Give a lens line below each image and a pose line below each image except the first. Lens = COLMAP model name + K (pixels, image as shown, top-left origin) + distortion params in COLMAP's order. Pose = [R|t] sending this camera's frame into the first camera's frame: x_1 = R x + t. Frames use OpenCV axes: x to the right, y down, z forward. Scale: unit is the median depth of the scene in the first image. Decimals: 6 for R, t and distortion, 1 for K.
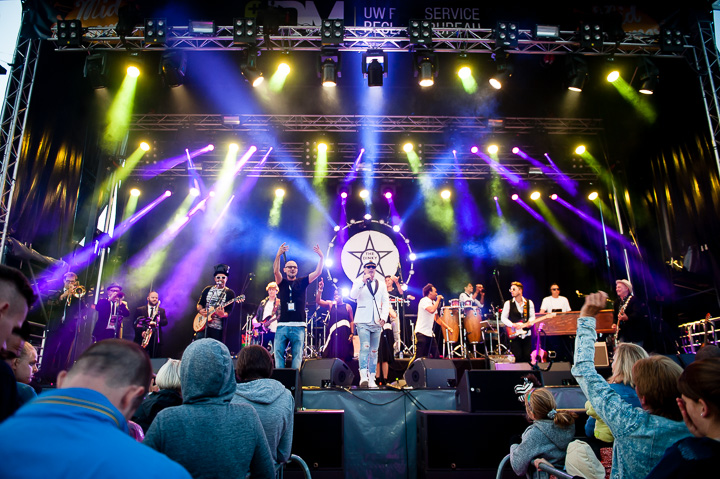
lens RADIAL K [[504.1, 0, 360.0], [0, 504.1, 239.5], [0, 0, 1]] dist [0.001650, 0.000408]
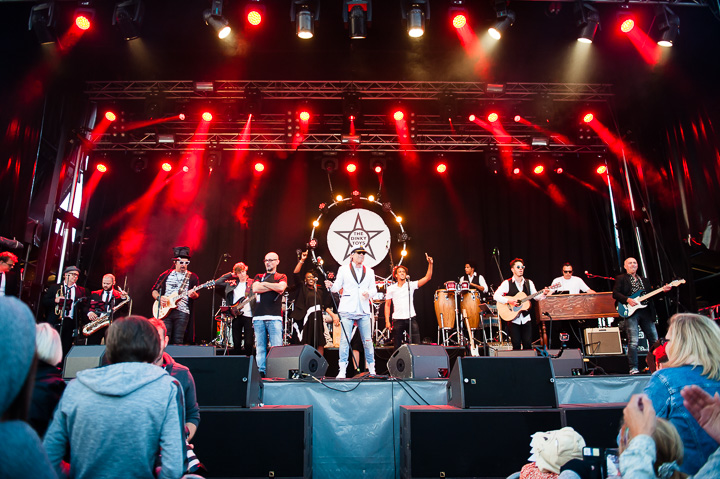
lens RADIAL K [[494.3, 0, 360.0], [0, 494.3, 239.5], [0, 0, 1]] dist [-0.001789, -0.000434]
pose [[0.999969, -0.004939, -0.006188, 0.030577], [0.005001, 0.999937, 0.010045, 0.032752], [0.006138, -0.010076, 0.999930, 0.109231]]
